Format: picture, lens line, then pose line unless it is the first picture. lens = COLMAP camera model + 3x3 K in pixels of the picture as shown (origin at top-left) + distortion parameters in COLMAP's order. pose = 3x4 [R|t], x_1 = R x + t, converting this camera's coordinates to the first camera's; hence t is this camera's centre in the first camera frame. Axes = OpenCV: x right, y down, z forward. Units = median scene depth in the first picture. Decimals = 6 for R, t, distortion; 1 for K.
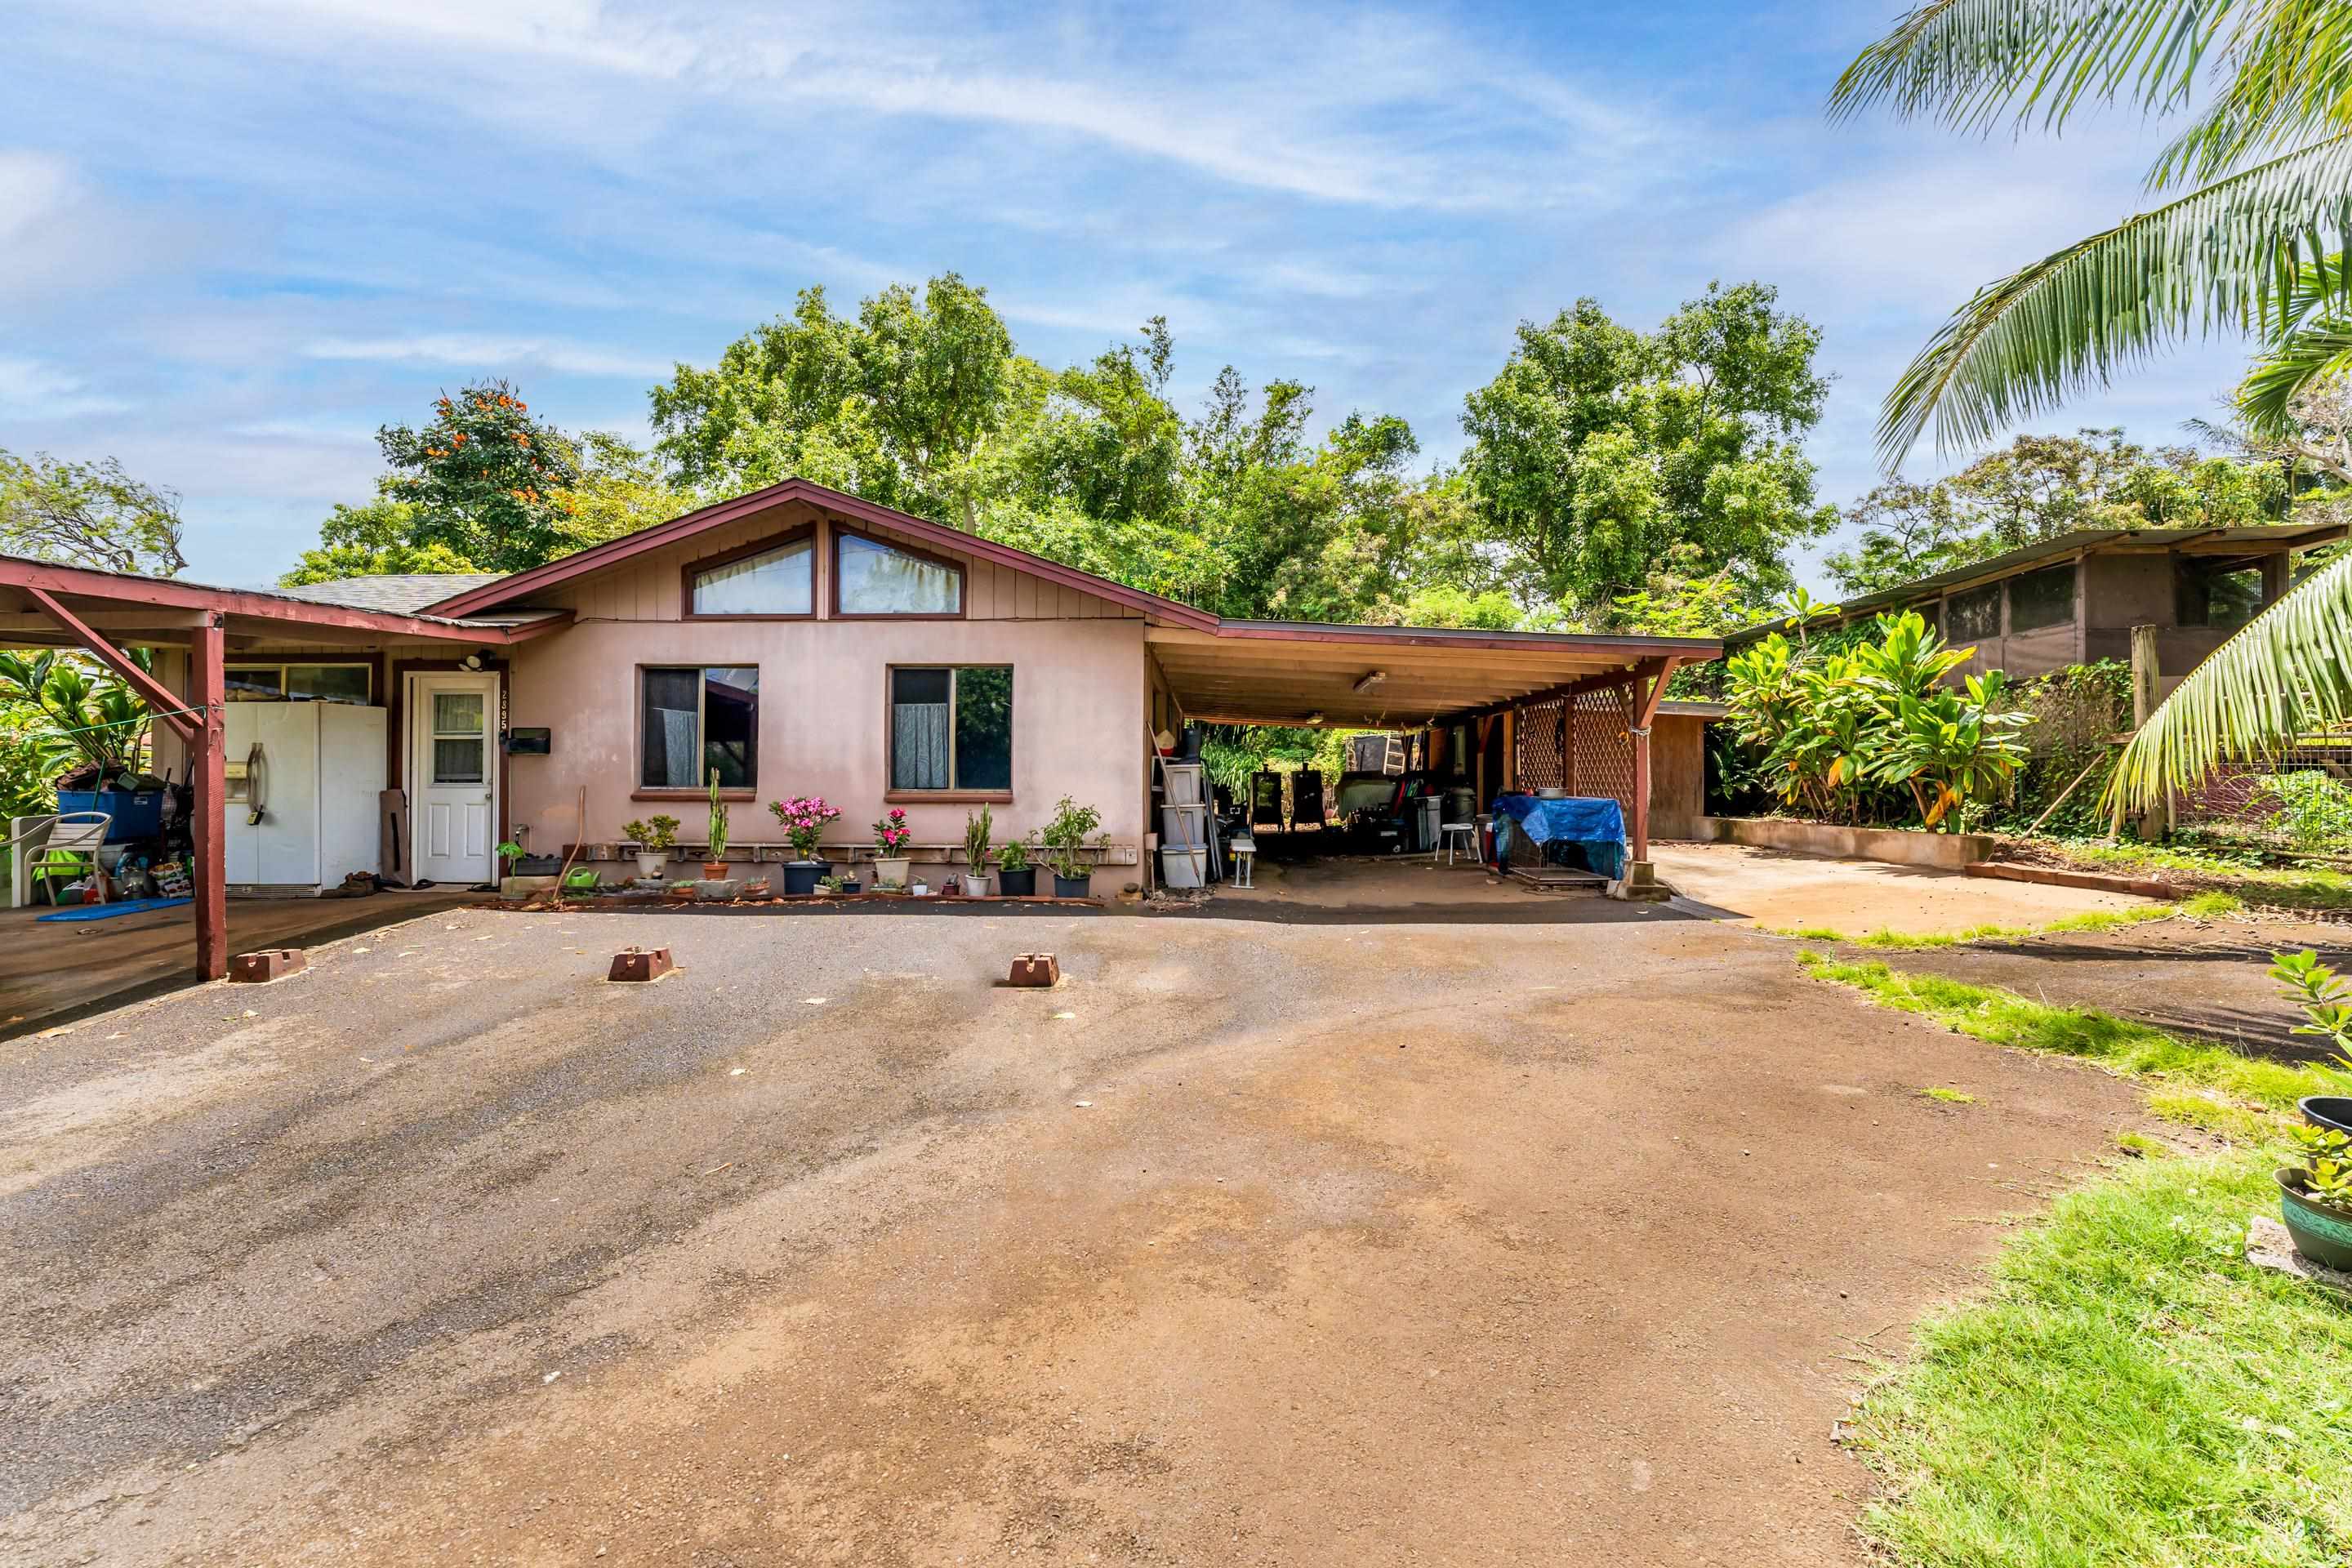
lens RADIAL K [[943.8, 0, 1169.8], [0, 943.8, 780.7], [0, 0, 1]] dist [0.002326, 0.000210]
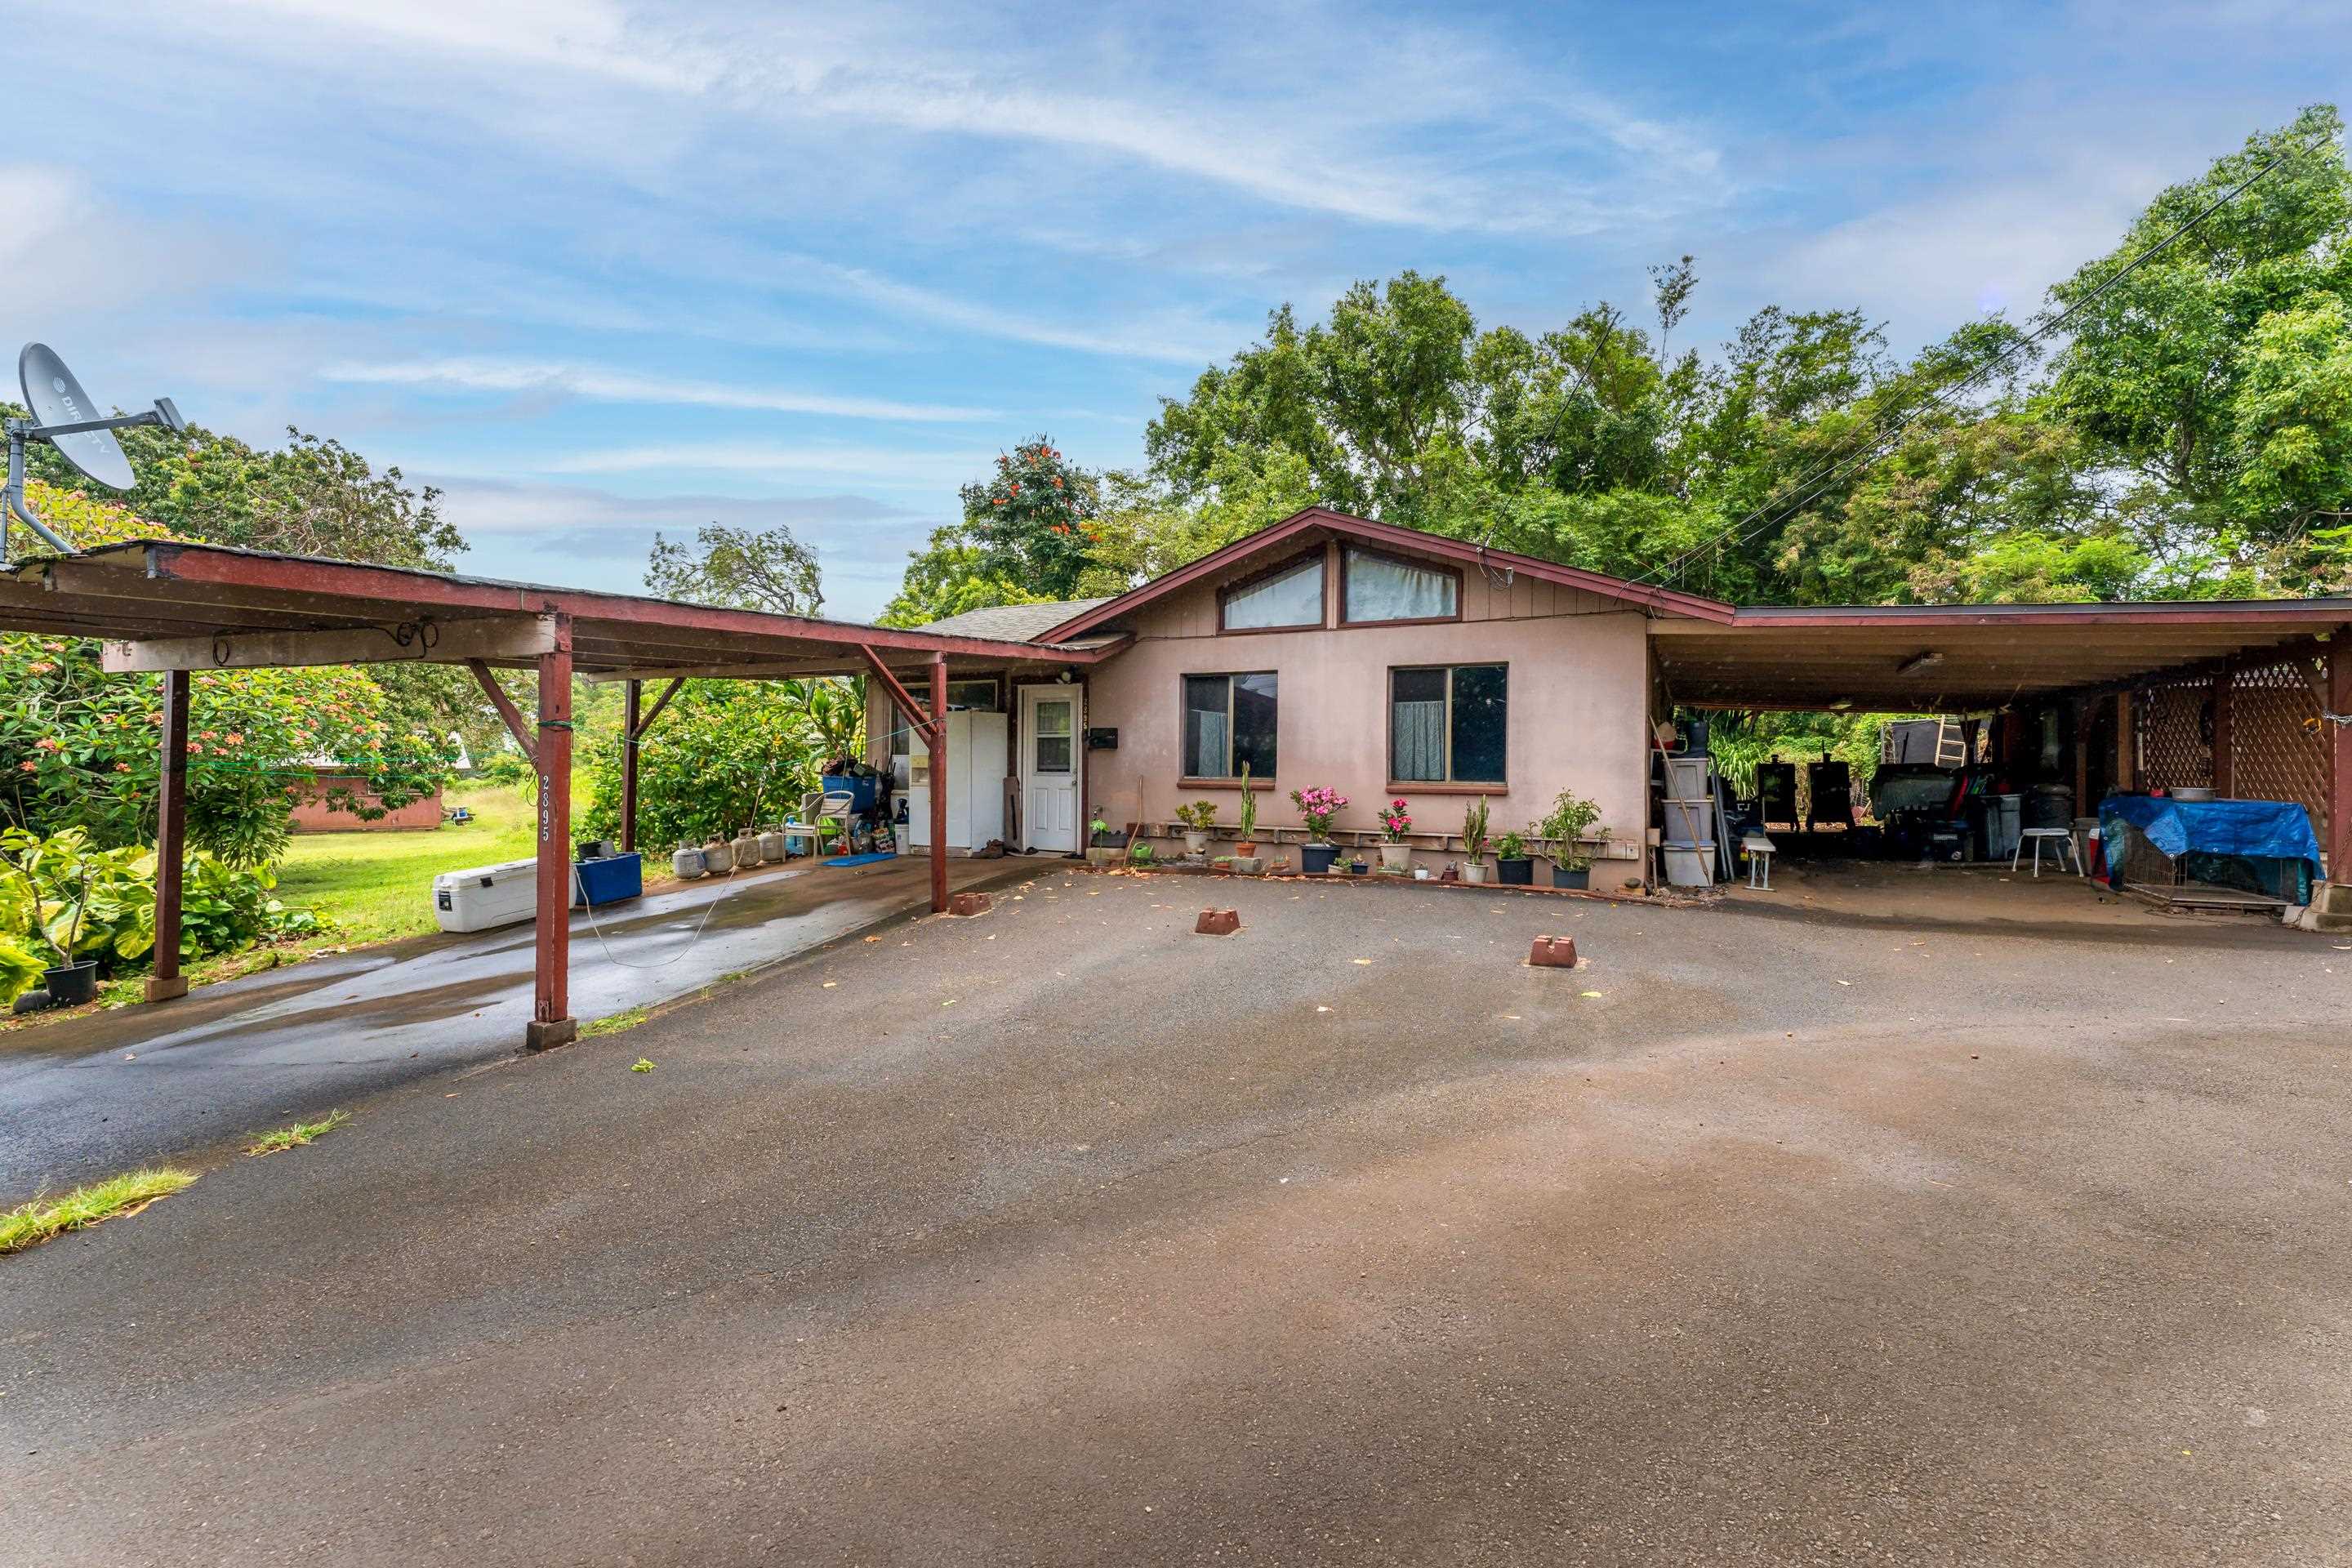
lens RADIAL K [[984.9, 0, 1196.6], [0, 984.9, 761.4], [0, 0, 1]] dist [-0.001756, -0.001697]
pose [[0.914579, 0.003115, -0.404395, -0.039891], [-0.005590, 0.999972, -0.004941, -0.006403], [0.404369, 0.006779, 0.914571, -0.125939]]
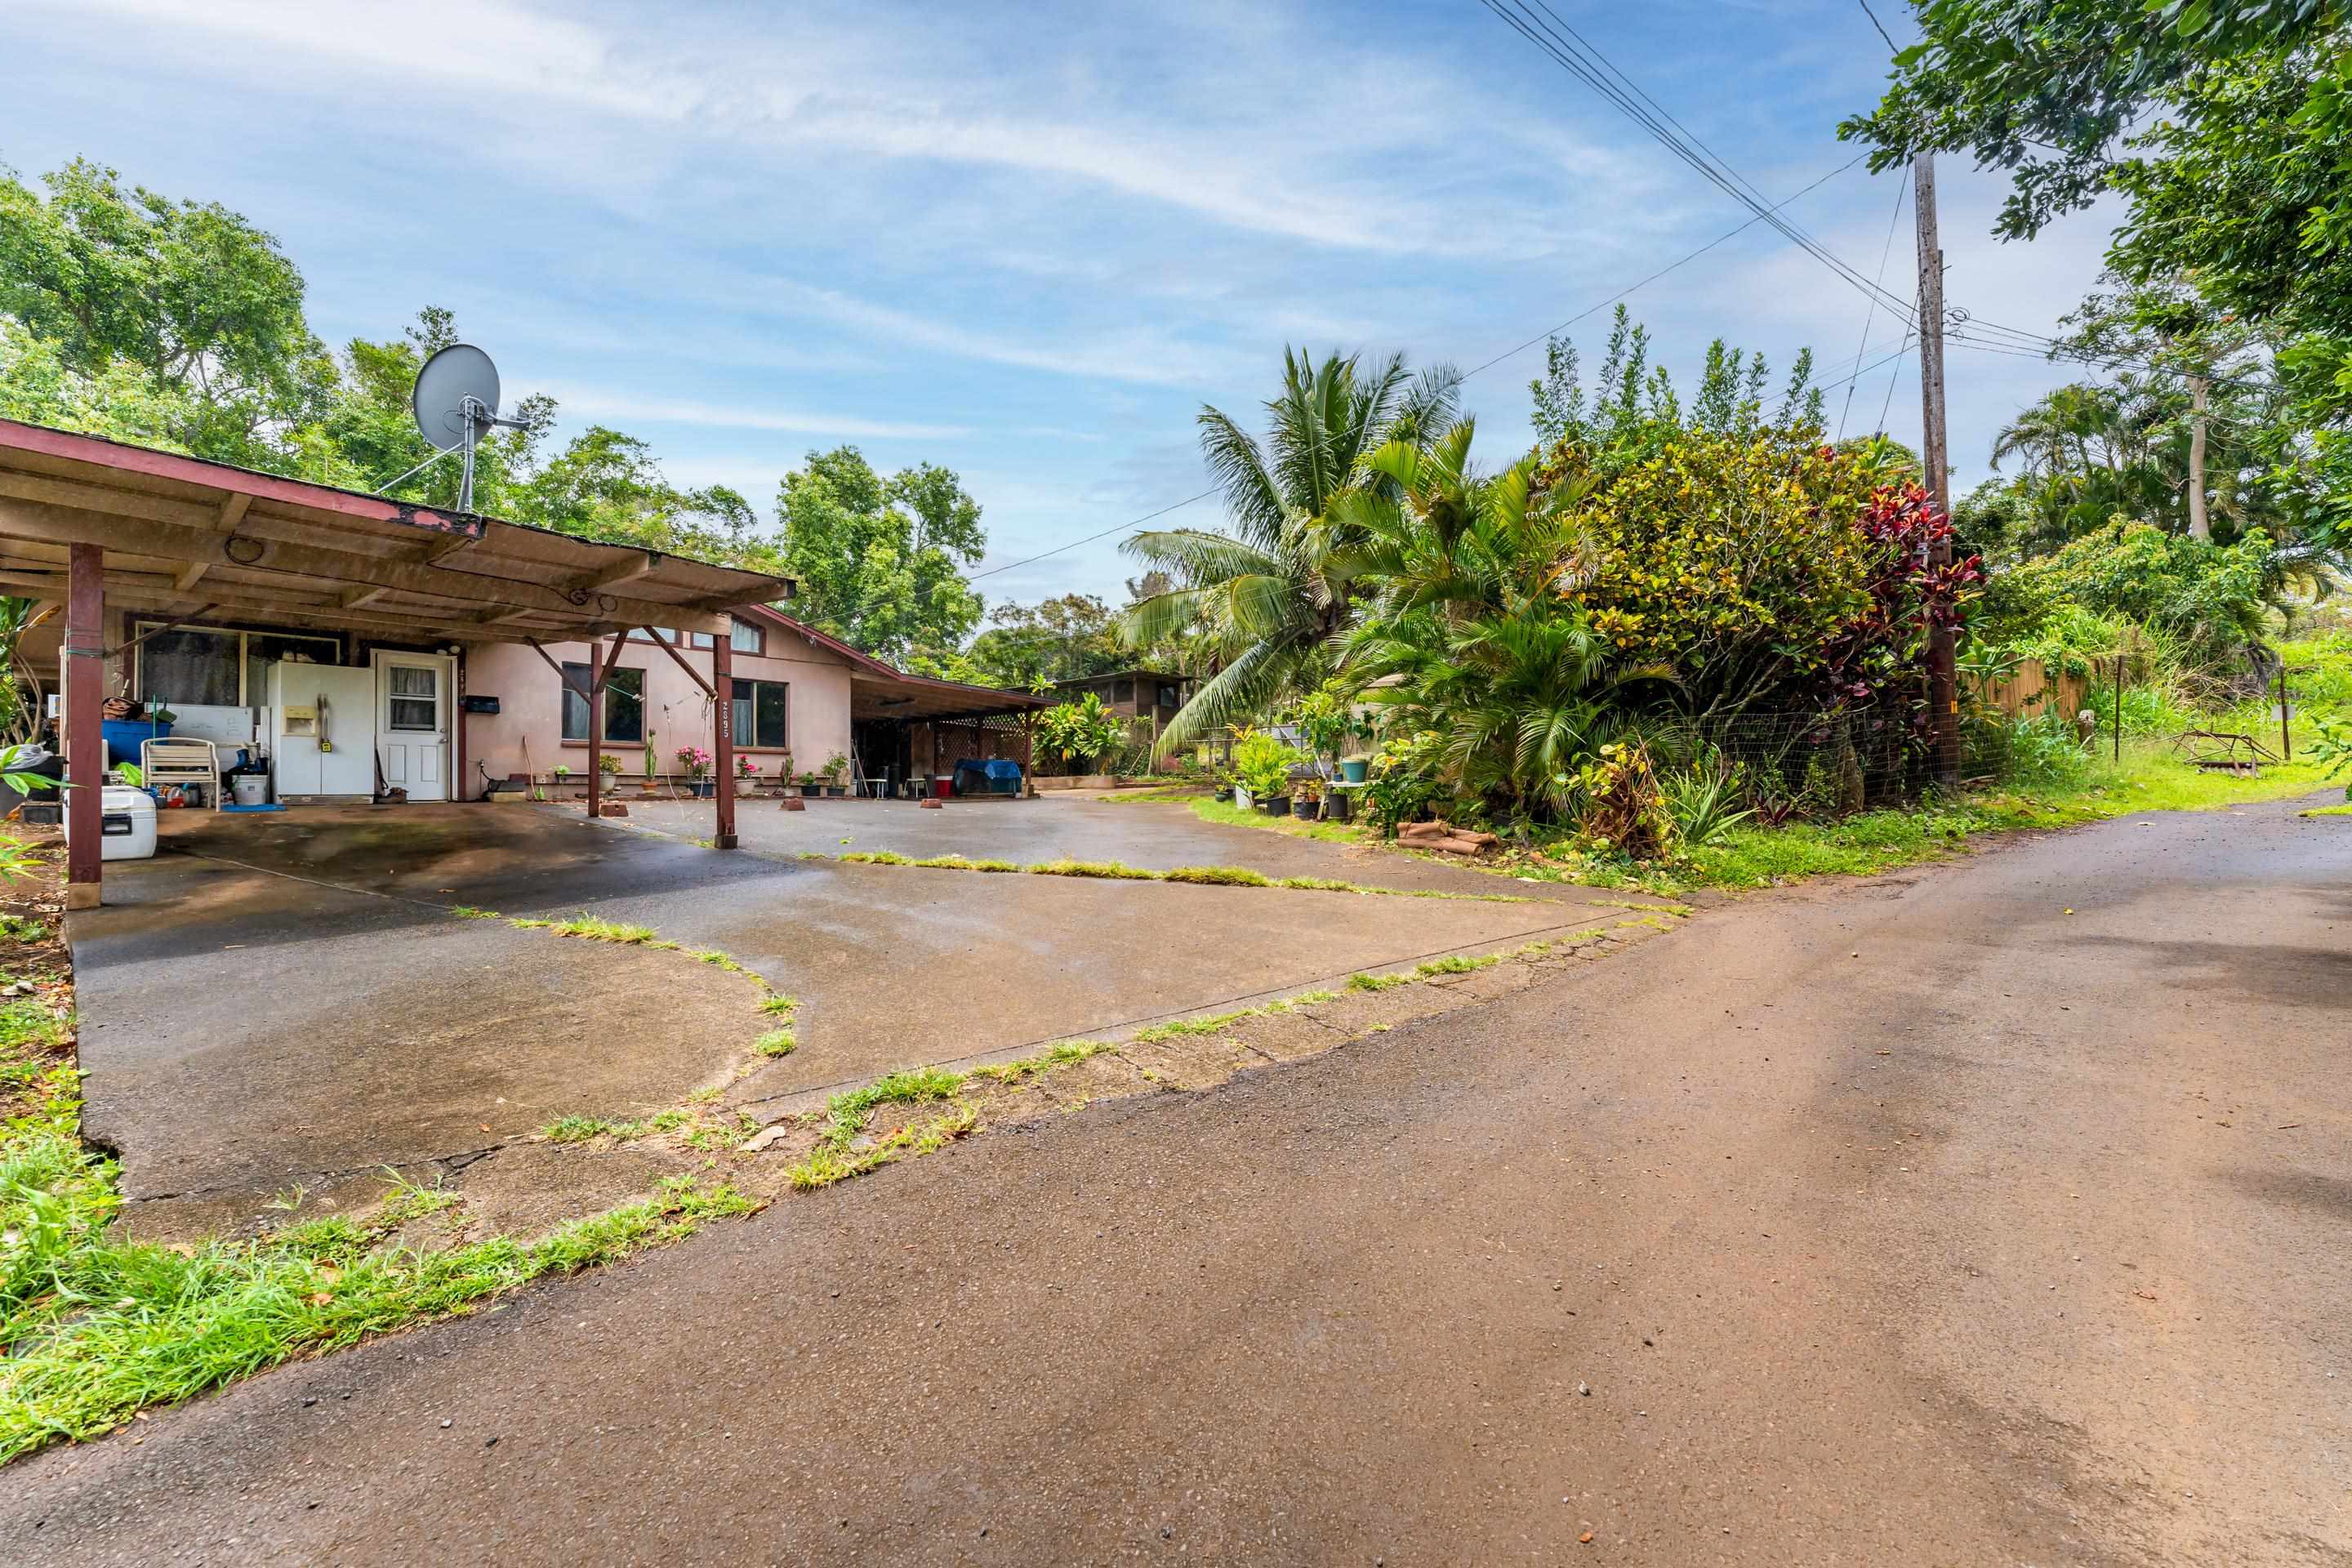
lens RADIAL K [[943.8, 0, 1169.8], [0, 943.8, 783.6], [0, 0, 1]] dist [0.002326, 0.000210]
pose [[0.604837, 0.003199, 0.796343, -1.143786], [0.010051, 0.999882, -0.011651, 0.105386], [-0.796286, 0.015052, 0.604733, -0.729975]]
